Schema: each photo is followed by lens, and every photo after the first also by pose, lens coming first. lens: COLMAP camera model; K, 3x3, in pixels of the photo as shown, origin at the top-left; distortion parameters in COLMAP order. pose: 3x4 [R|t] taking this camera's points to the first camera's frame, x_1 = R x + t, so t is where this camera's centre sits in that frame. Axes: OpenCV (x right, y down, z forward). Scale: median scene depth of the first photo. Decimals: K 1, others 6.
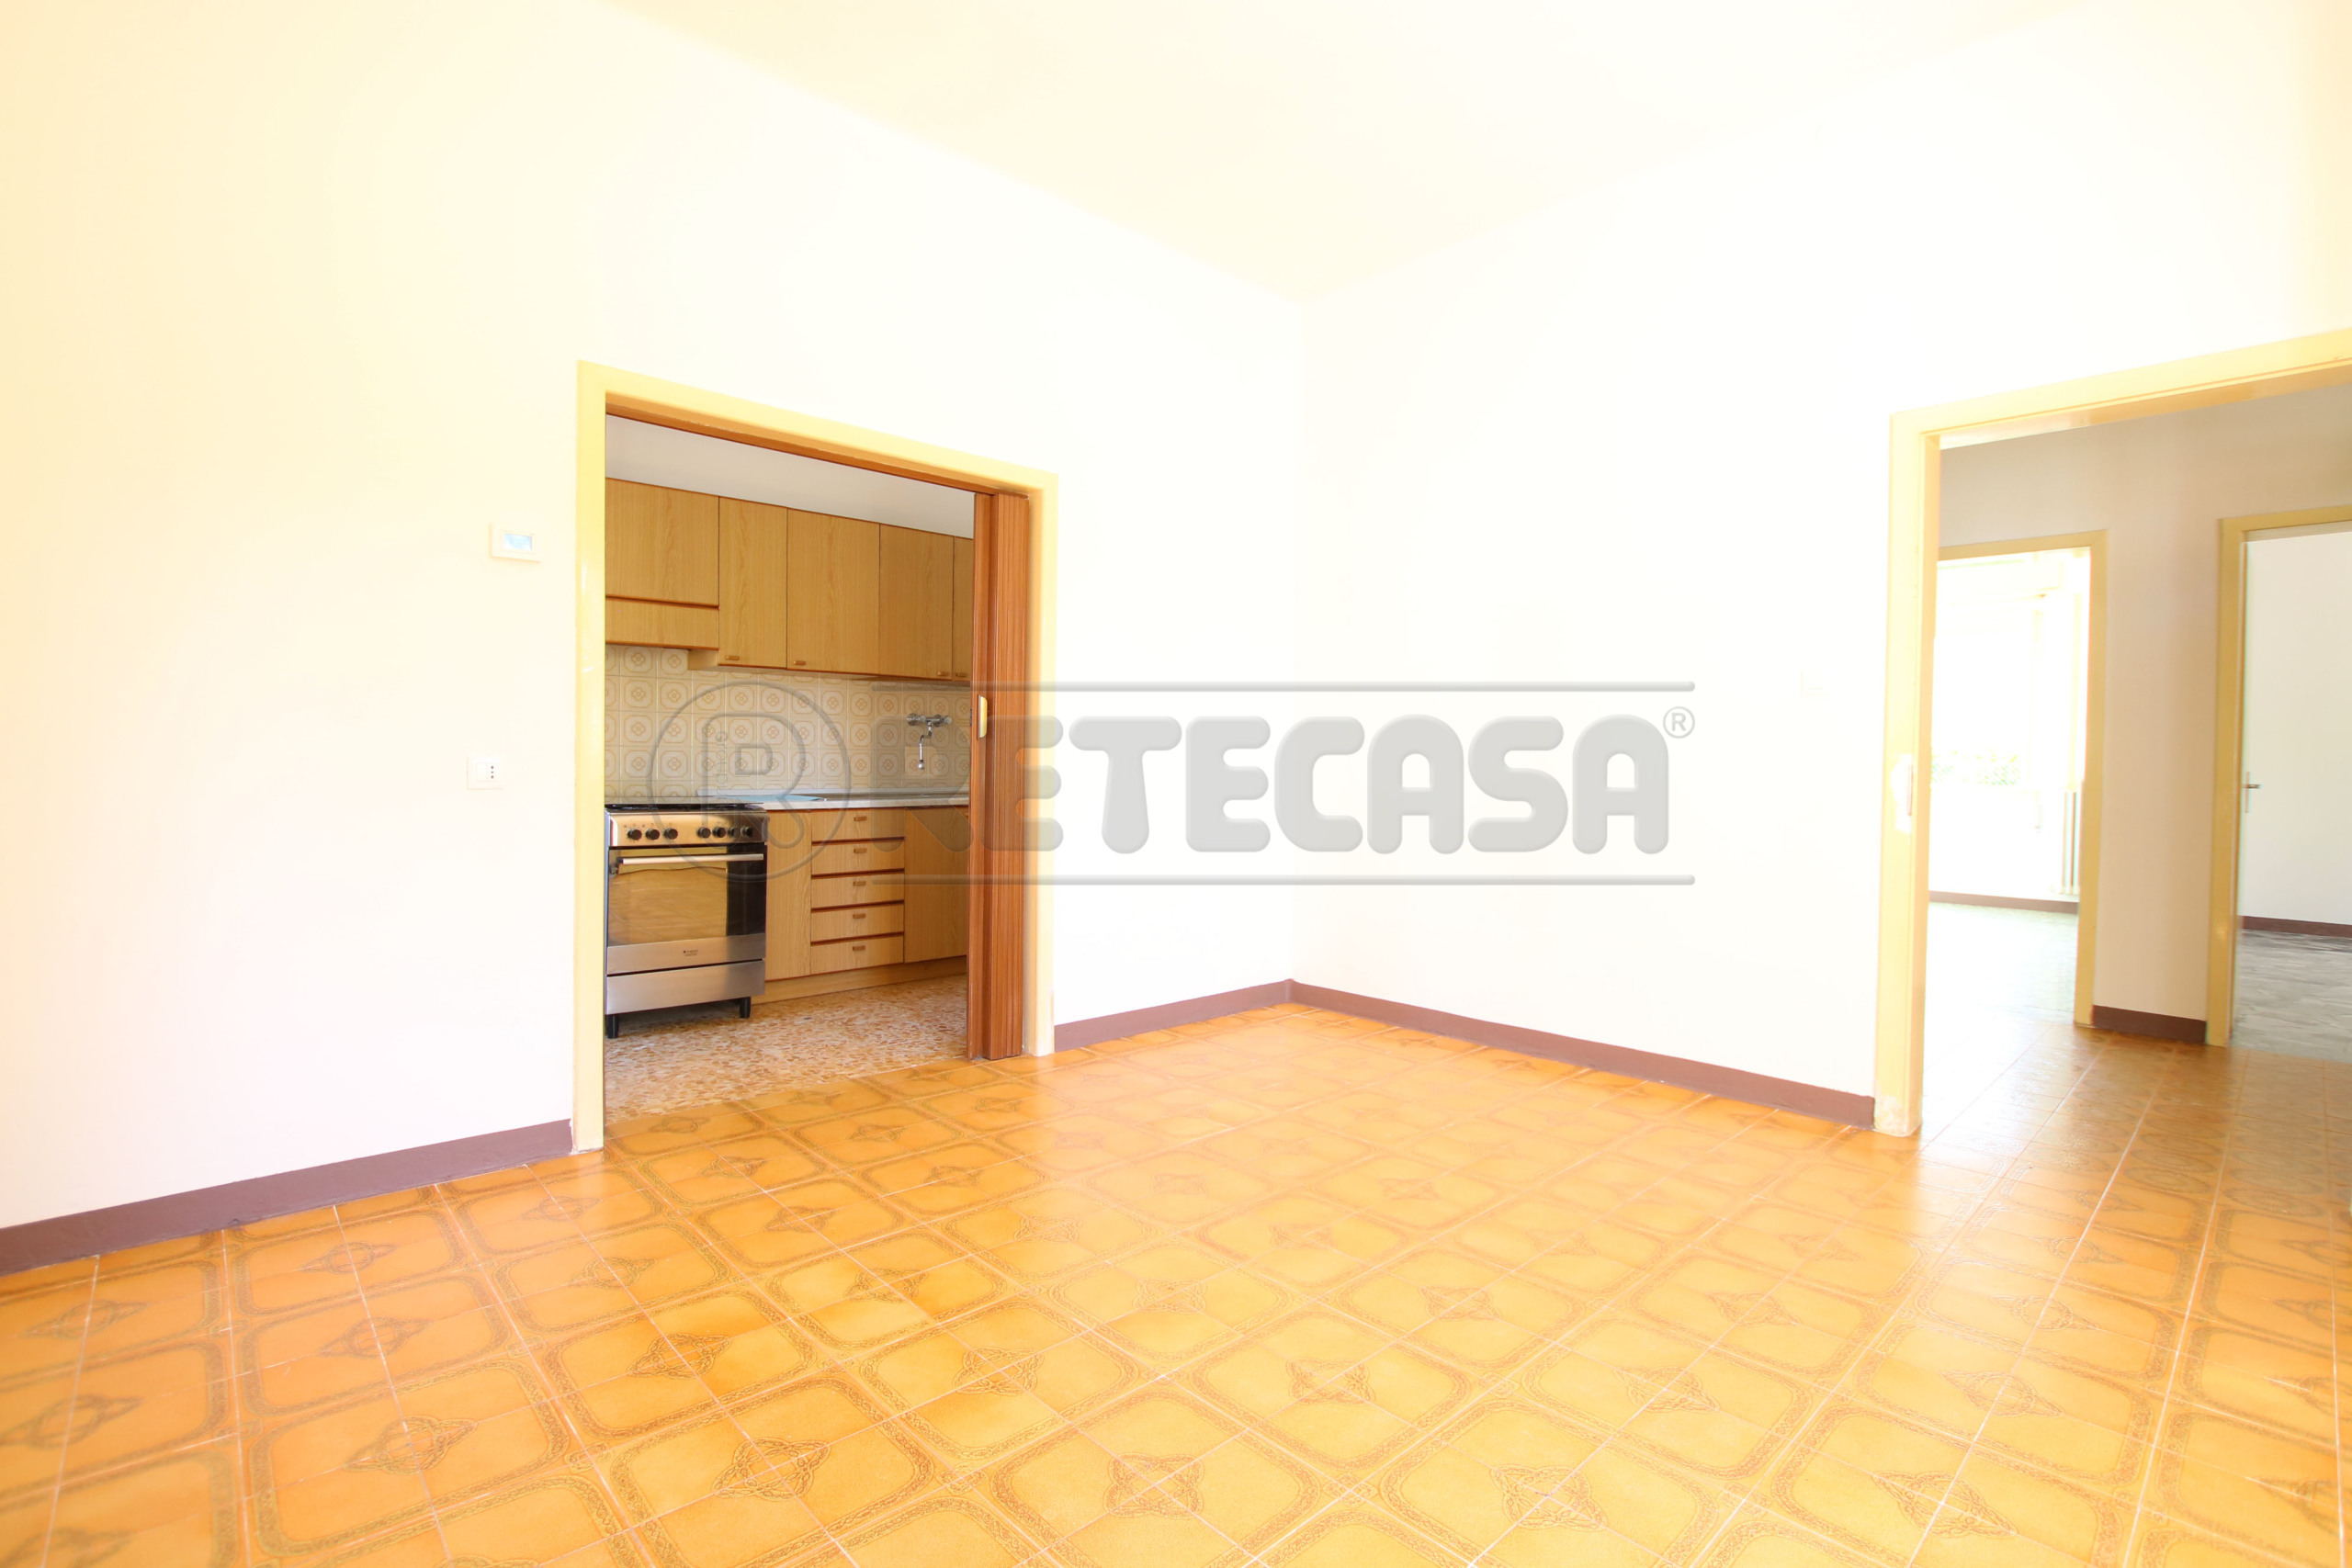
lens RADIAL K [[1095.4, 0, 1168.7], [0, 1095.4, 788.8], [0, 0, 1]] dist [-0.033878, 0.001542]
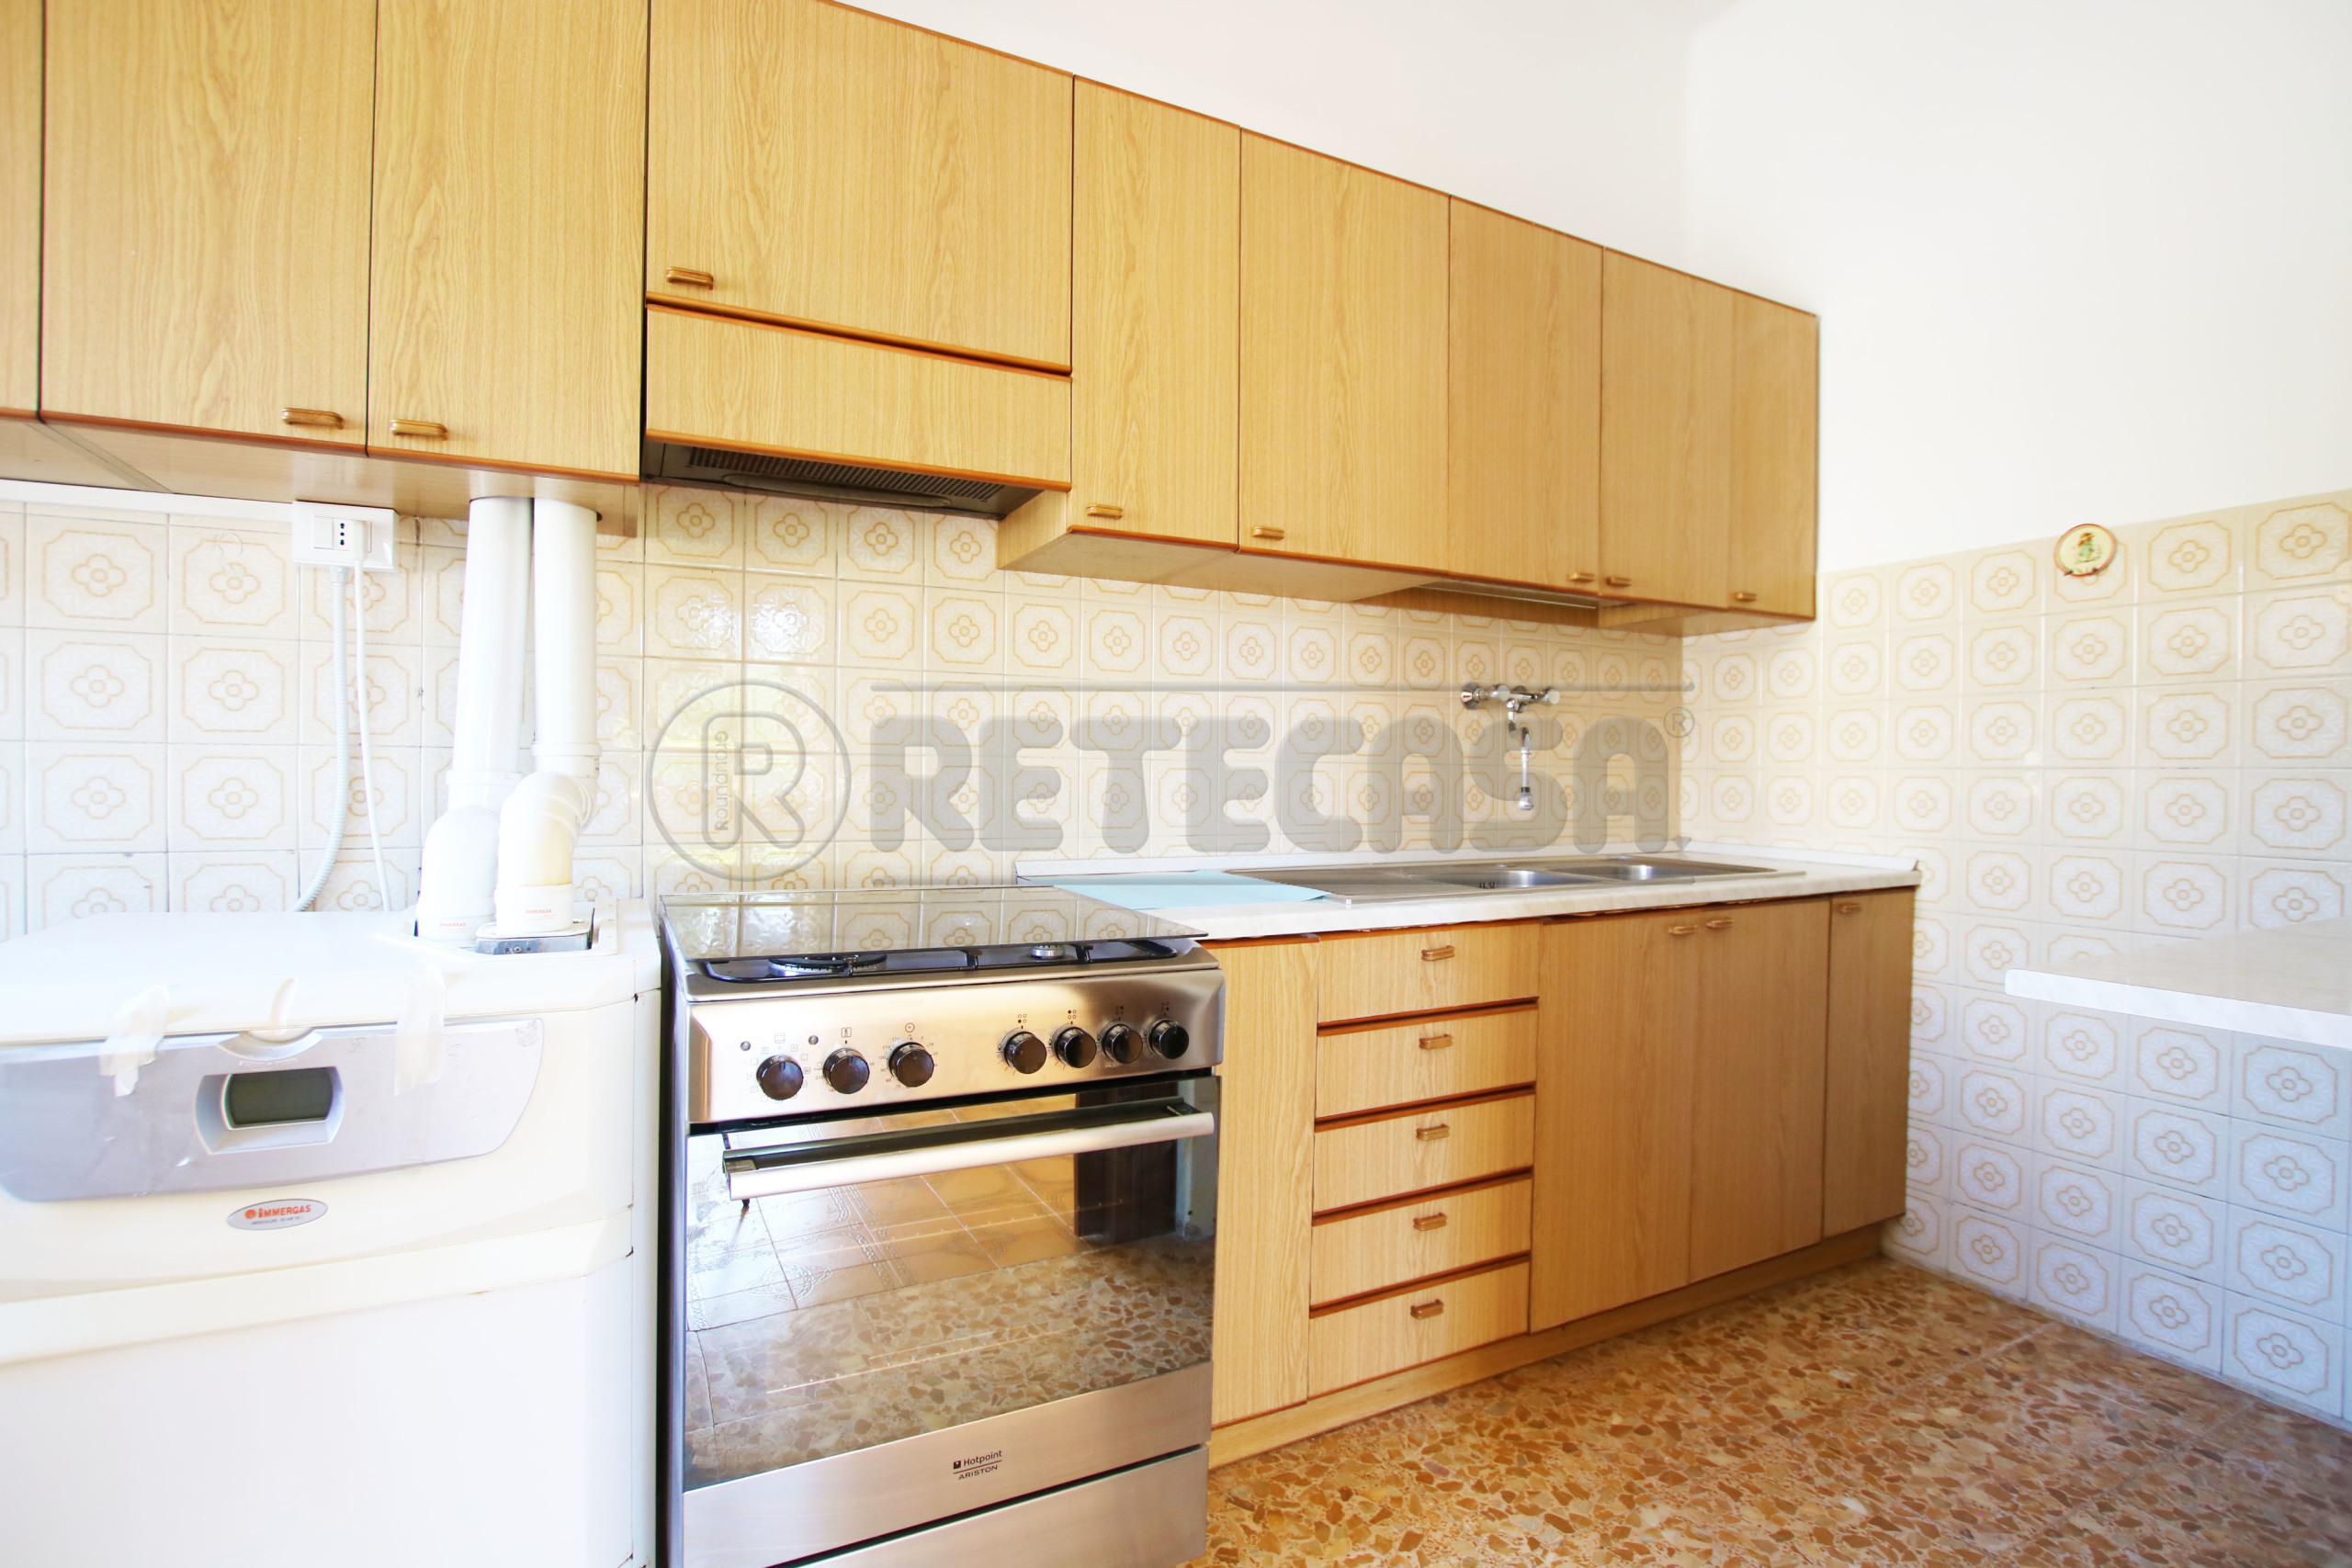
lens RADIAL K [[1095.4, 0, 1168.7], [0, 1095.4, 788.8], [0, 0, 1]] dist [-0.033878, 0.001542]
pose [[0.958364, 0.002942, -0.285533, -0.352499], [-0.006702, 0.999903, -0.012190, -0.028859], [0.285469, 0.013596, 0.958291, 0.840093]]
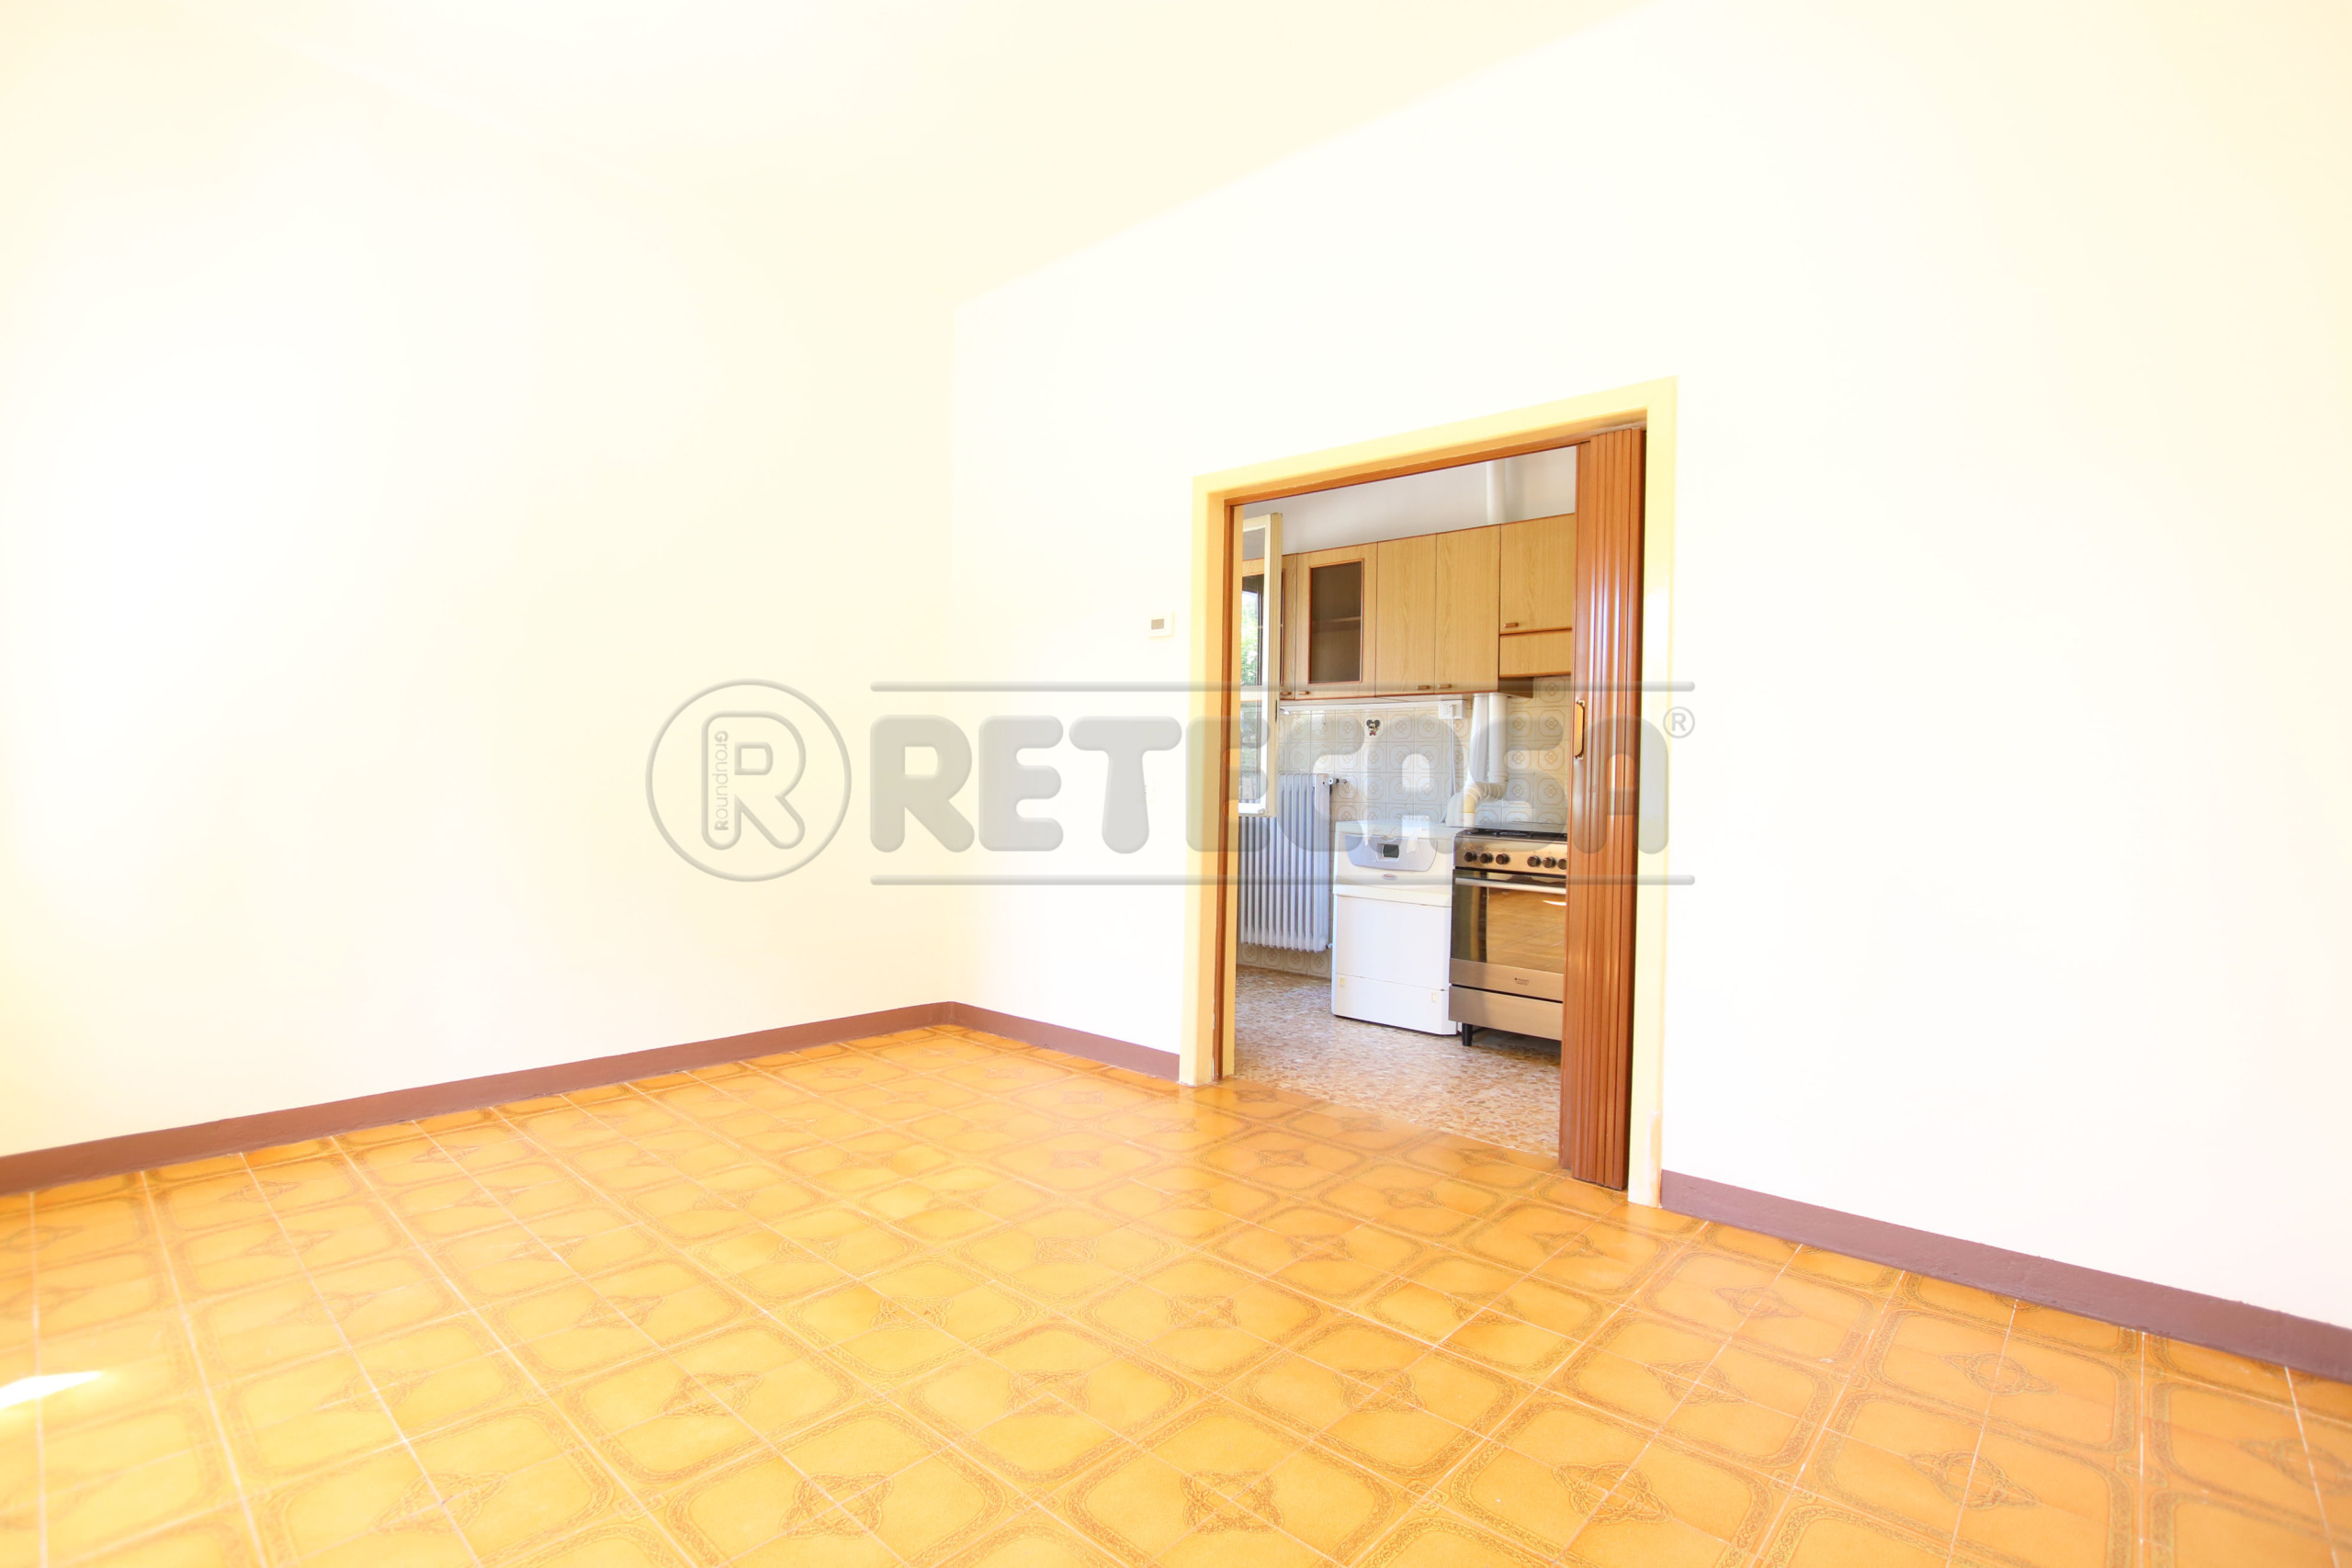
lens RADIAL K [[1095.4, 0, 1168.7], [0, 1095.4, 788.8], [0, 0, 1]] dist [-0.033878, 0.001542]
pose [[0.082135, 0.002768, -0.996617, 0.597022], [-0.041664, 0.999131, -0.000659, -0.011887], [0.995750, 0.041577, 0.082179, 0.673410]]
